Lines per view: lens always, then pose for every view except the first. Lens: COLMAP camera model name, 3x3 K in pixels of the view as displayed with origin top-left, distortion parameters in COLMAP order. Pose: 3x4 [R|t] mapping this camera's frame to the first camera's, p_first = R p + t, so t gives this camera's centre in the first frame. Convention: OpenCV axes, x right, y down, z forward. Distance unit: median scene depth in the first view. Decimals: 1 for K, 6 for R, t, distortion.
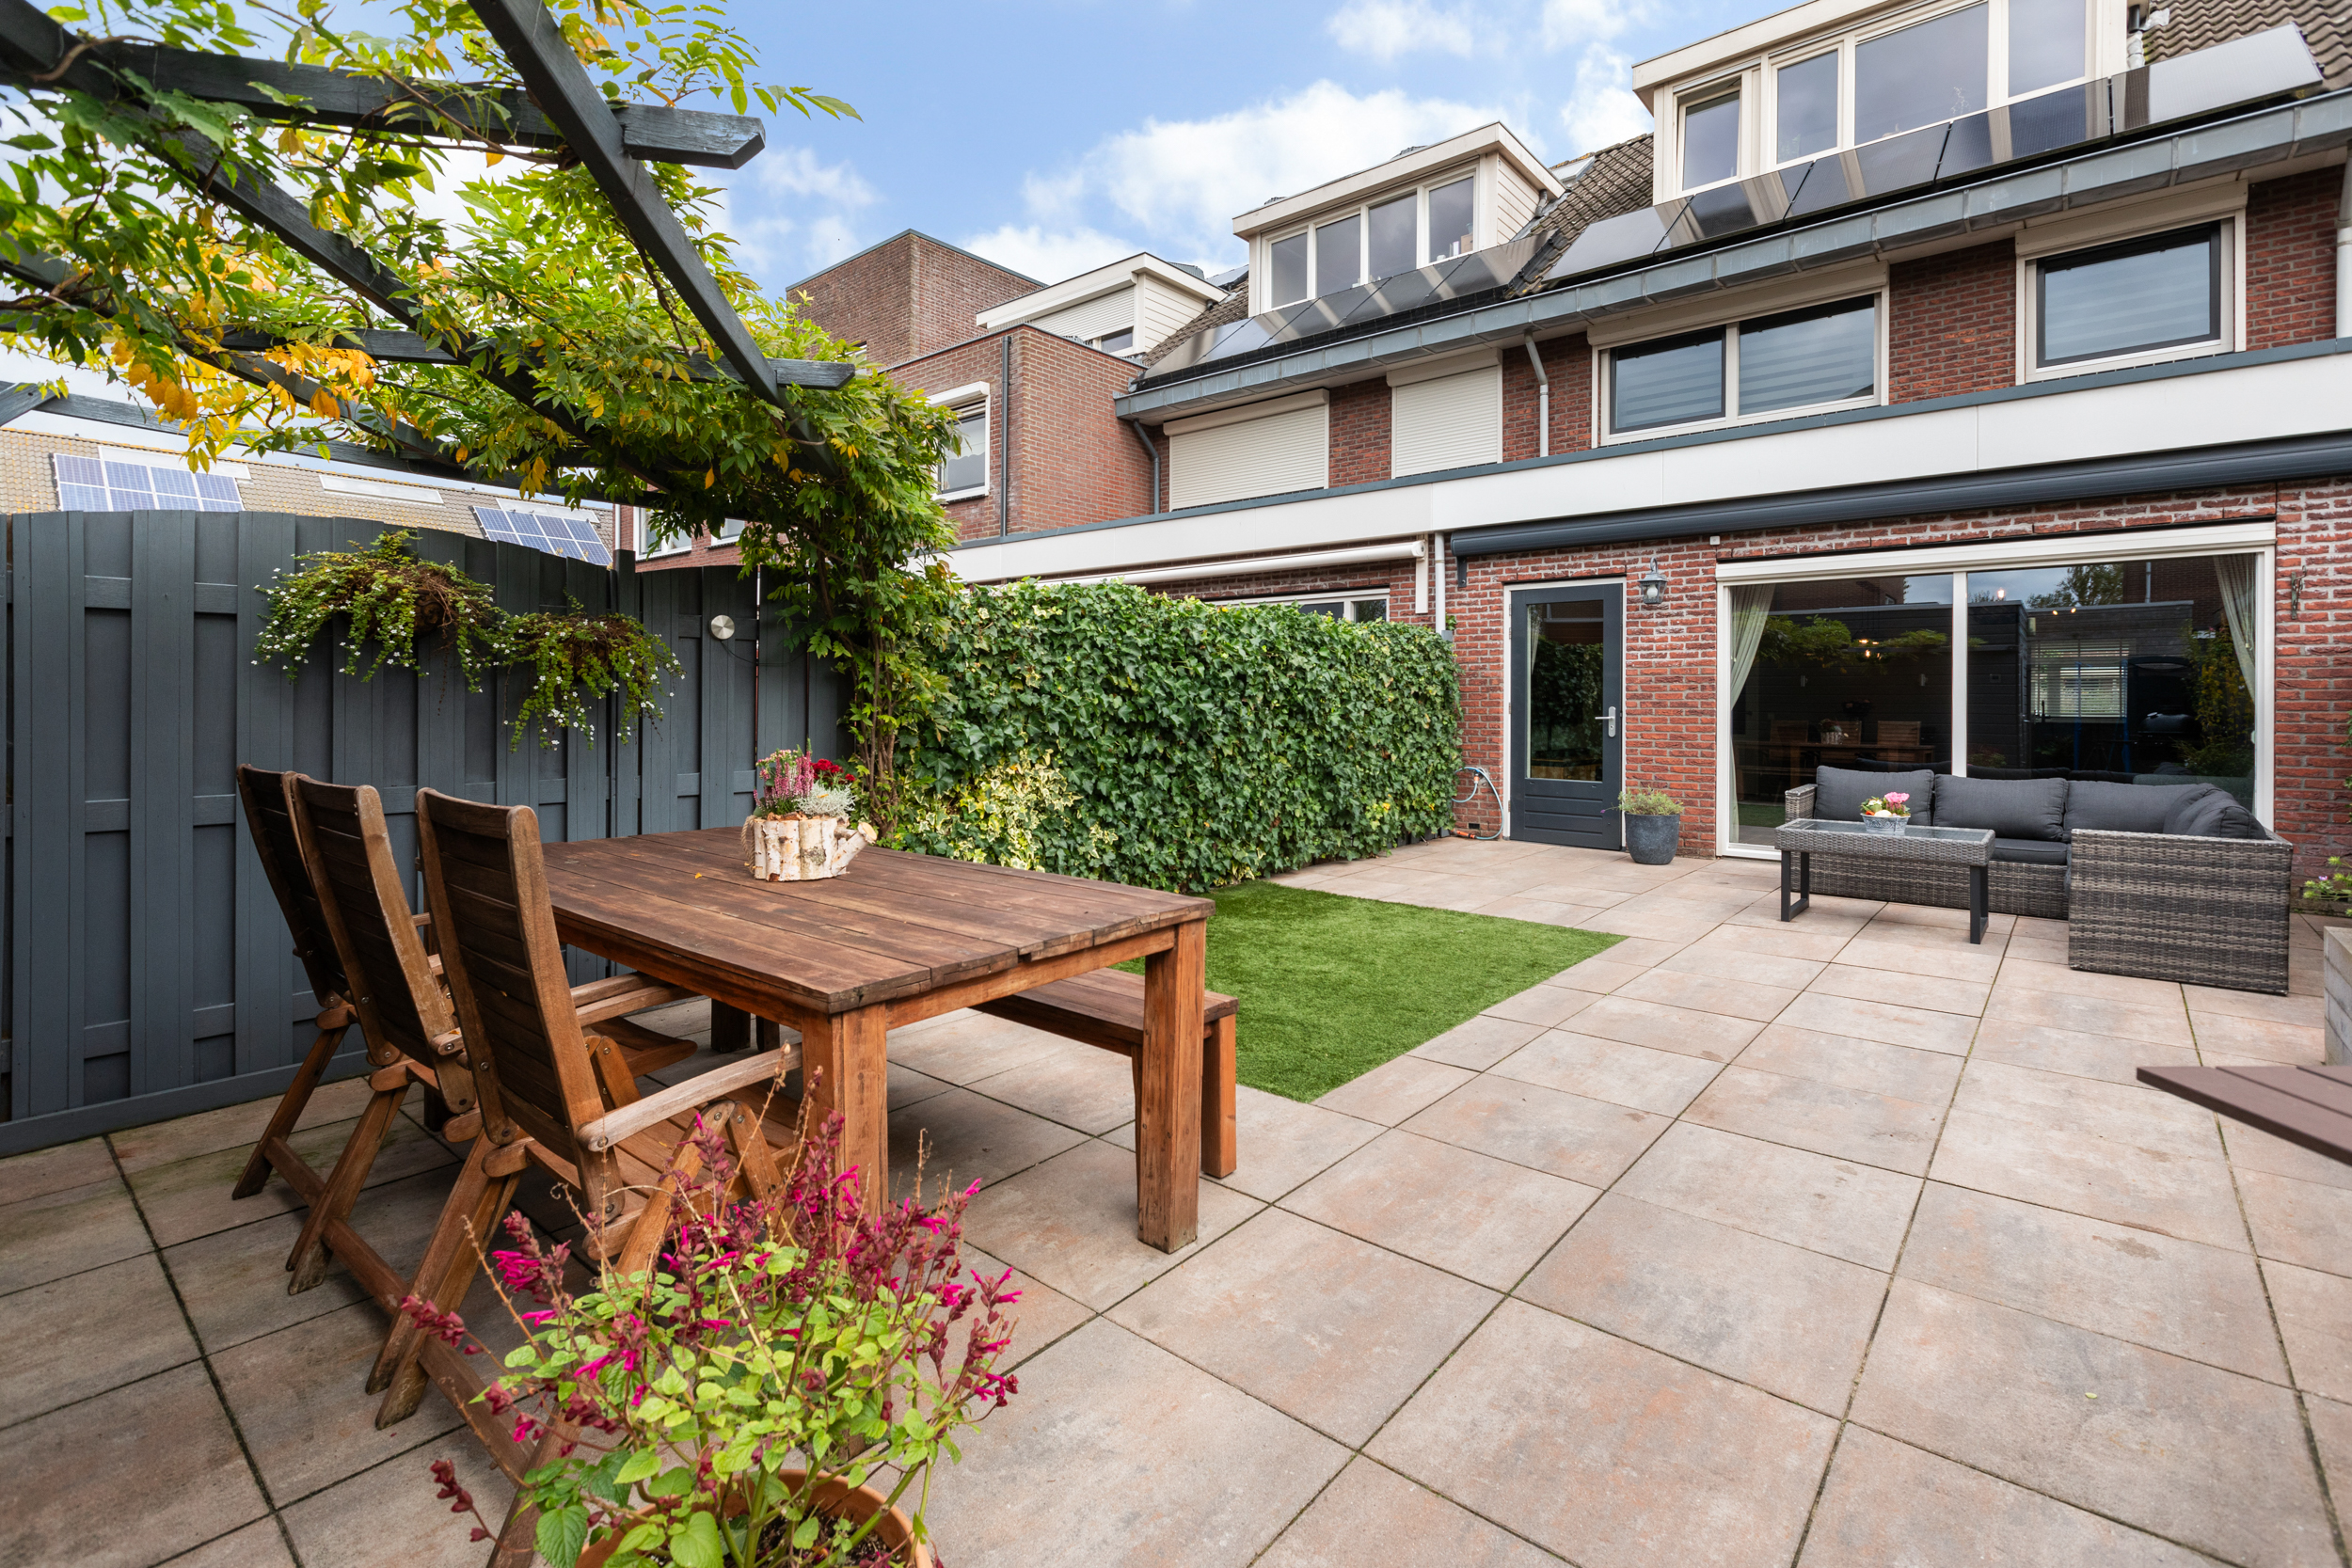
lens RADIAL K [[1057.3, 0, 1176.0], [0, 1057.3, 784.0], [0, 0, 1]] dist [0.002470, 0.000370]
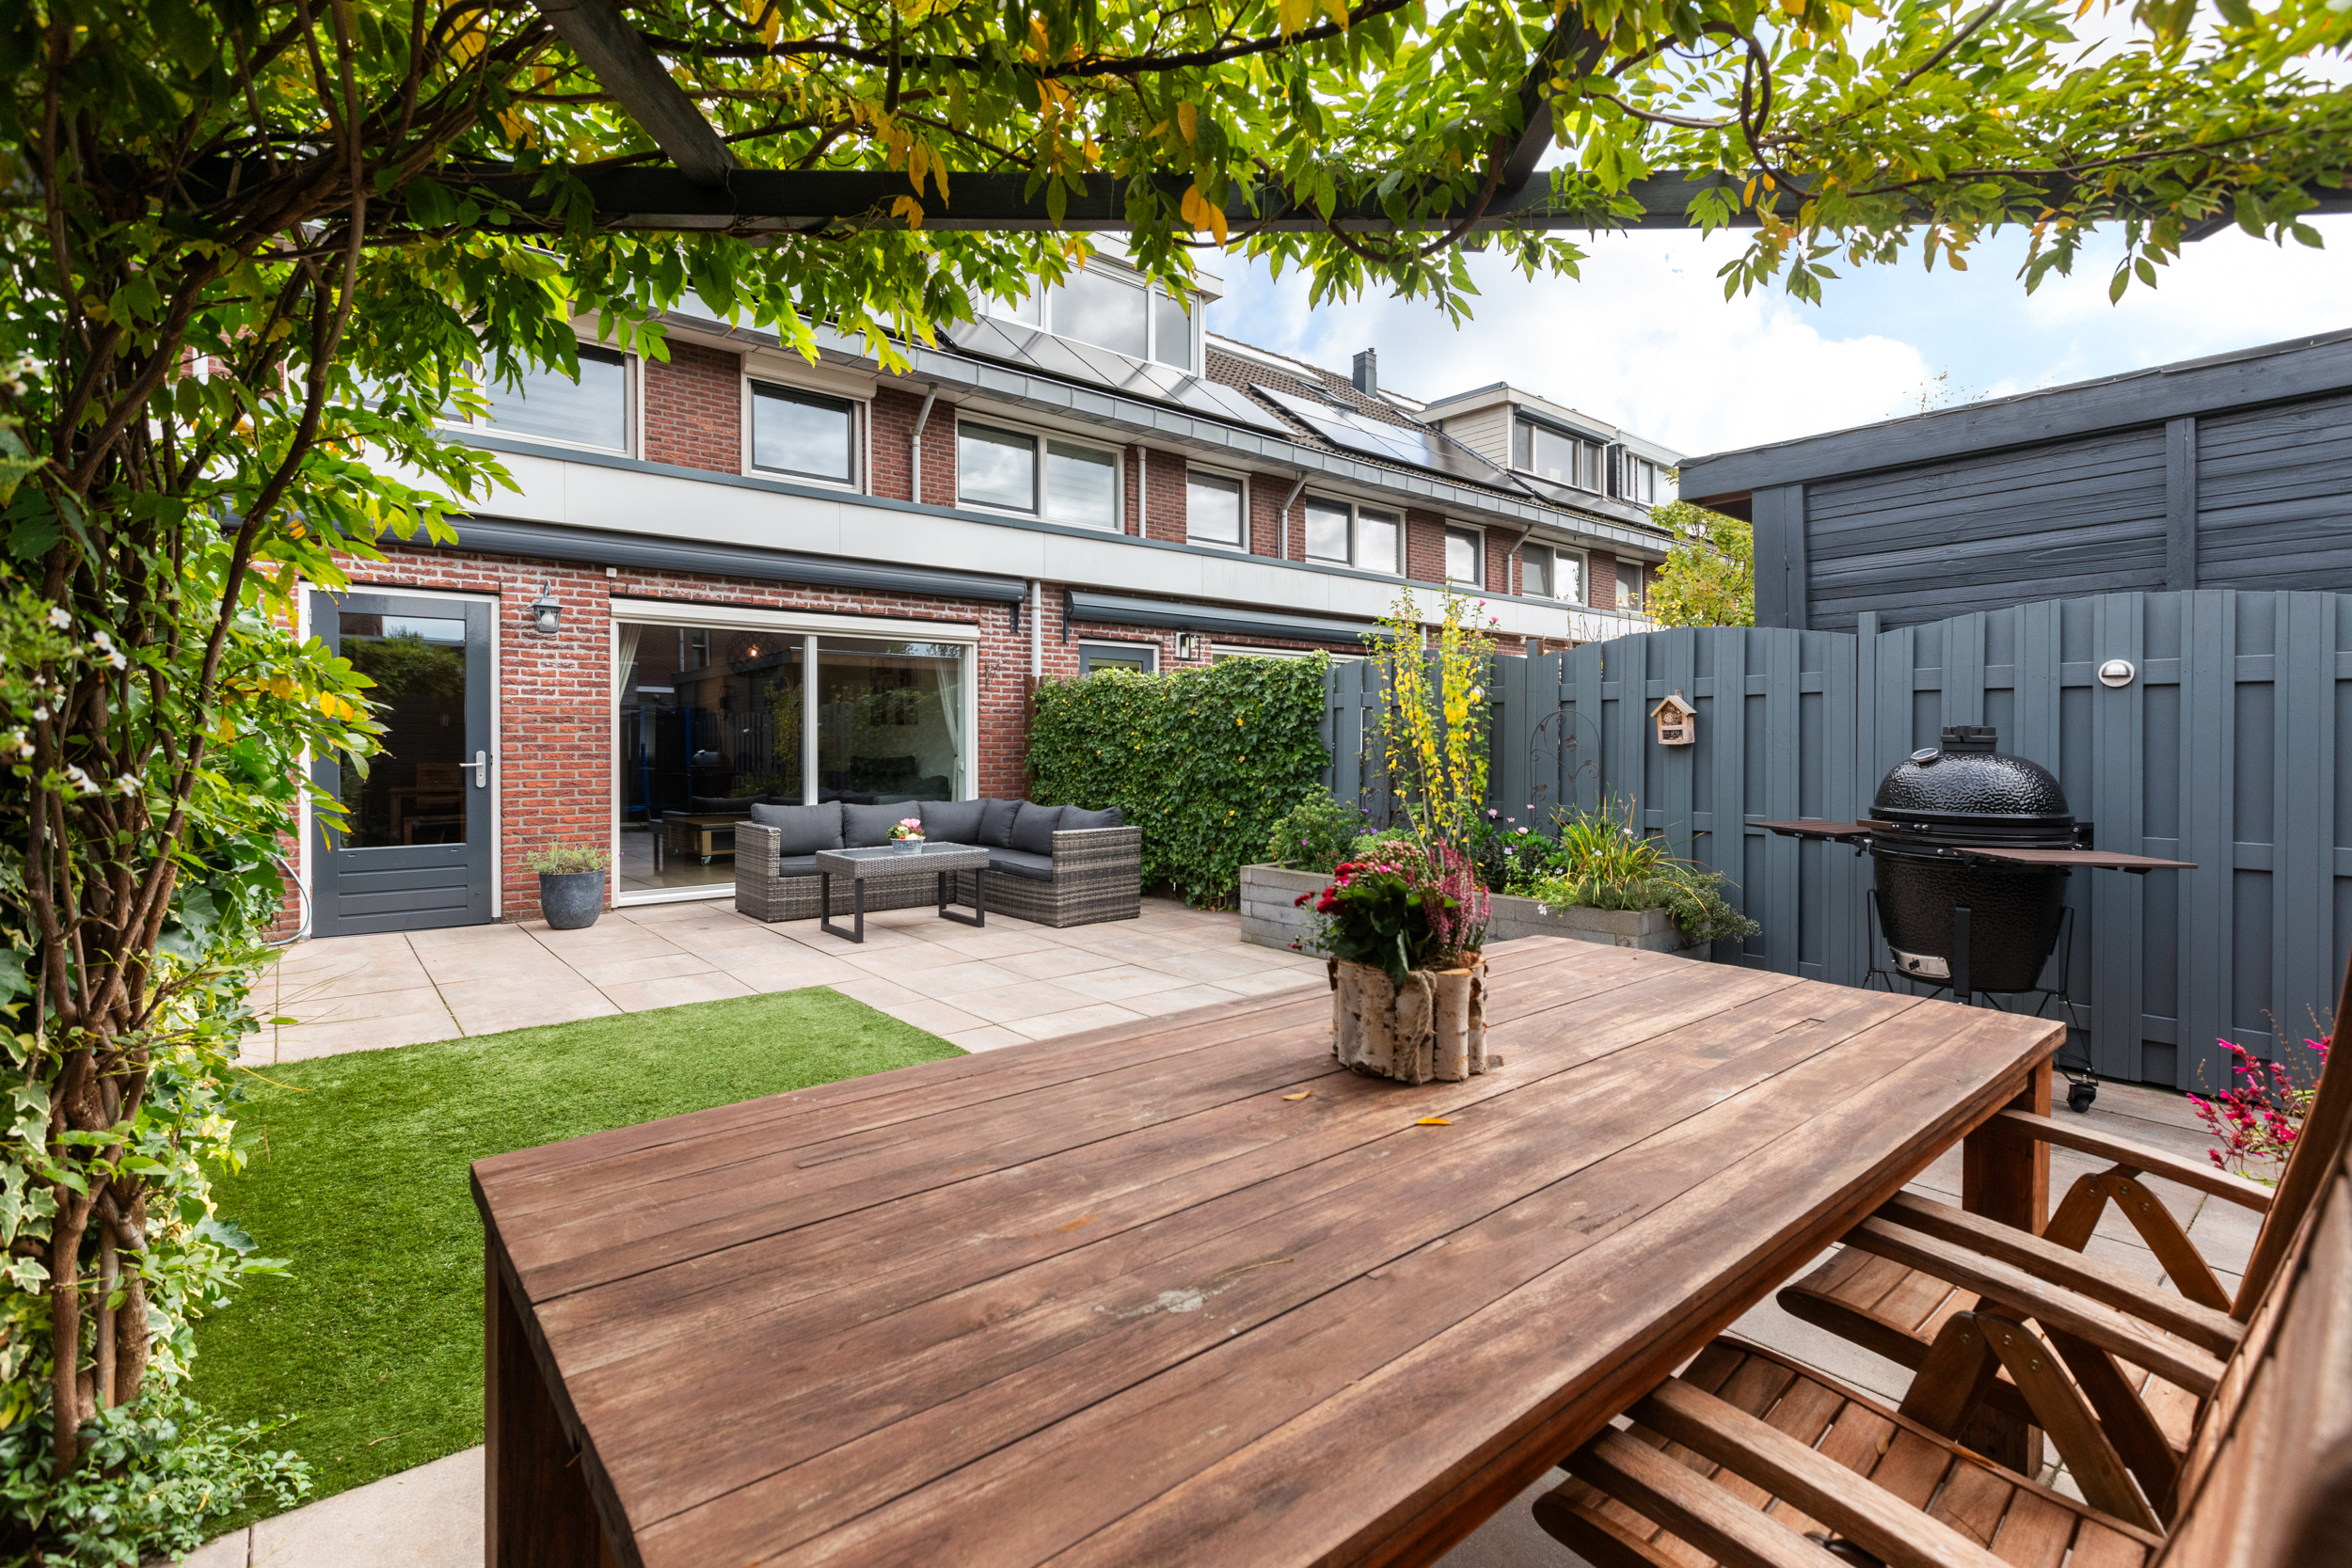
lens RADIAL K [[1057.3, 0, 1176.0], [0, 1057.3, 784.0], [0, 0, 1]] dist [0.002470, 0.000370]
pose [[0.172949, -0.045138, 0.983896, -0.329671], [0.075794, 0.996597, 0.032398, -0.035657], [-0.982010, 0.068971, 0.175781, 0.352504]]
